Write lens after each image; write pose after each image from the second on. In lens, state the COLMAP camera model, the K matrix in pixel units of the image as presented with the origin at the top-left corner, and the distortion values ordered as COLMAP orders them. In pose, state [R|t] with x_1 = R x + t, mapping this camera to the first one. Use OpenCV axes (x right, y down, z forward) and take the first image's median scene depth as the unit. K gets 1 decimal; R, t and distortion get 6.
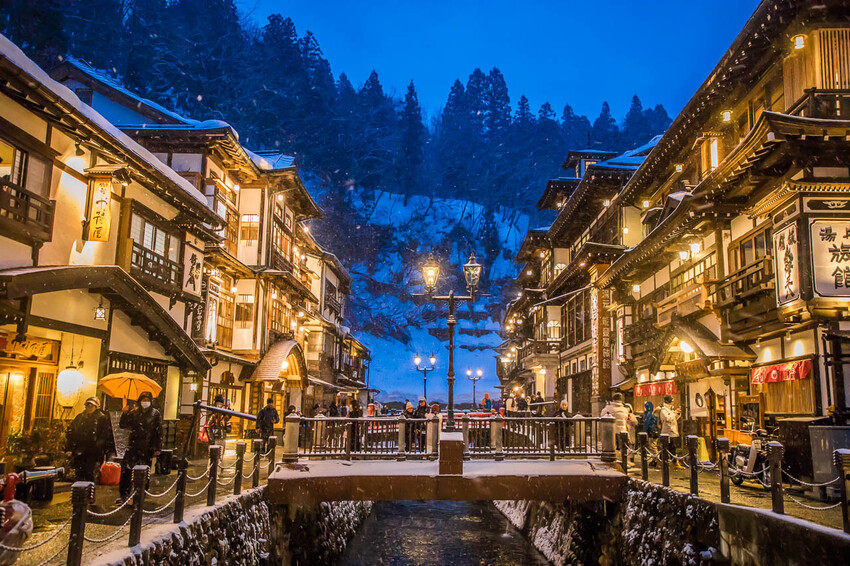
lens RADIAL K [[760.6, 0, 428.8], [0, 760.6, 283.3], [0, 0, 1]] dist [0.032597, 0.015564]
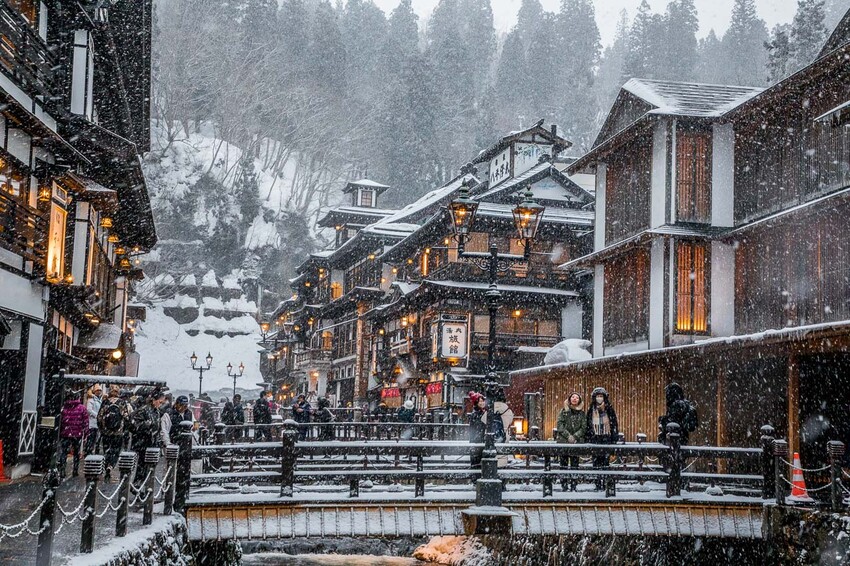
lens RADIAL K [[1307.0, 0, 426.8], [0, 1307.0, 279.5], [0, 0, 1]] dist [0.219519, 0.000000]
pose [[0.968964, 0.040278, 0.243897, -0.240159], [-0.054964, 0.997043, 0.053708, -0.193984], [-0.241013, -0.065447, 0.968313, -1.289191]]
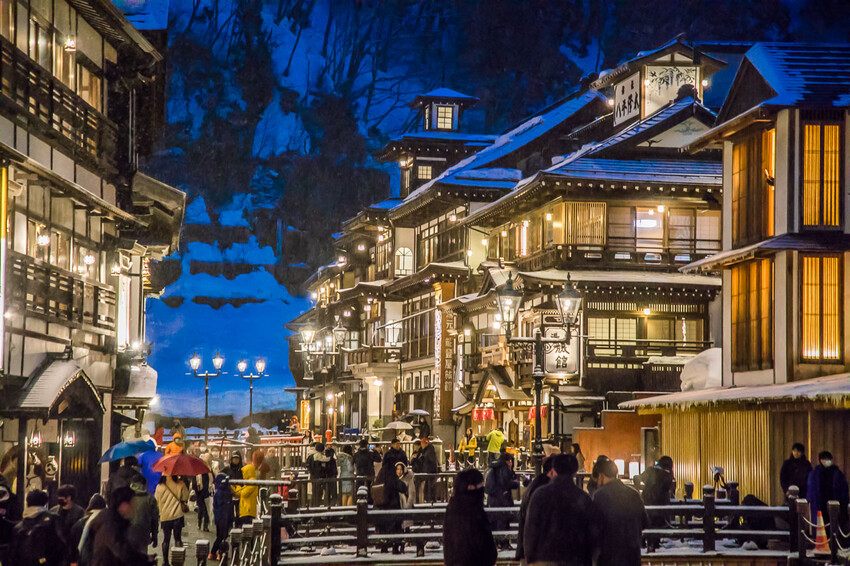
lens RADIAL K [[2551.6, 0, 425.1], [0, 2551.6, 283.6], [0, 0, 1]] dist [0.747712, 0.000000]
pose [[0.982960, 0.000891, 0.183815, -0.383653], [-0.021578, 0.993634, 0.110572, -0.372589], [-0.182547, -0.112655, 0.976722, -2.099365]]
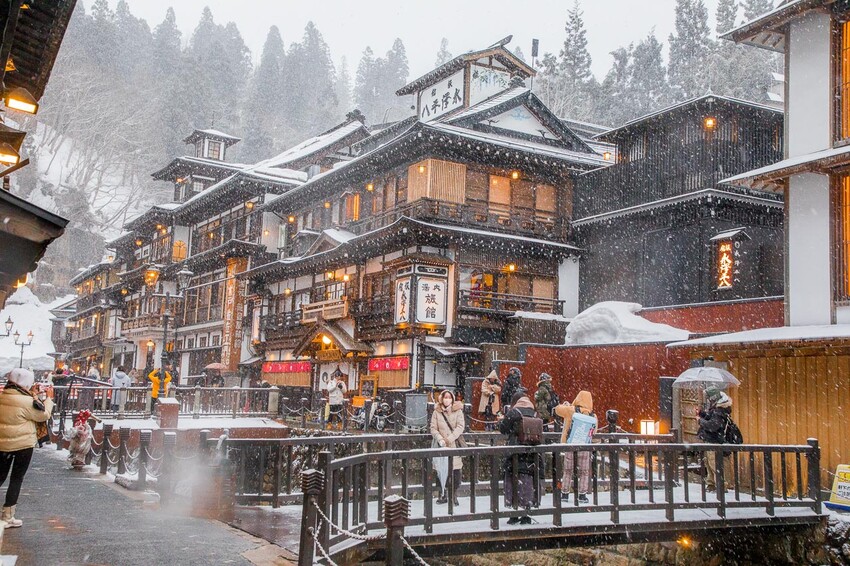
lens RADIAL K [[974.1, 0, 429.2], [0, 974.1, 284.5], [0, 0, 1]] dist [0.125401, 0.000000]
pose [[0.858088, 0.074302, 0.508099, -0.275230], [-0.107202, 0.993594, 0.035747, -0.067490], [-0.502189, -0.085143, 0.860556, -0.418782]]
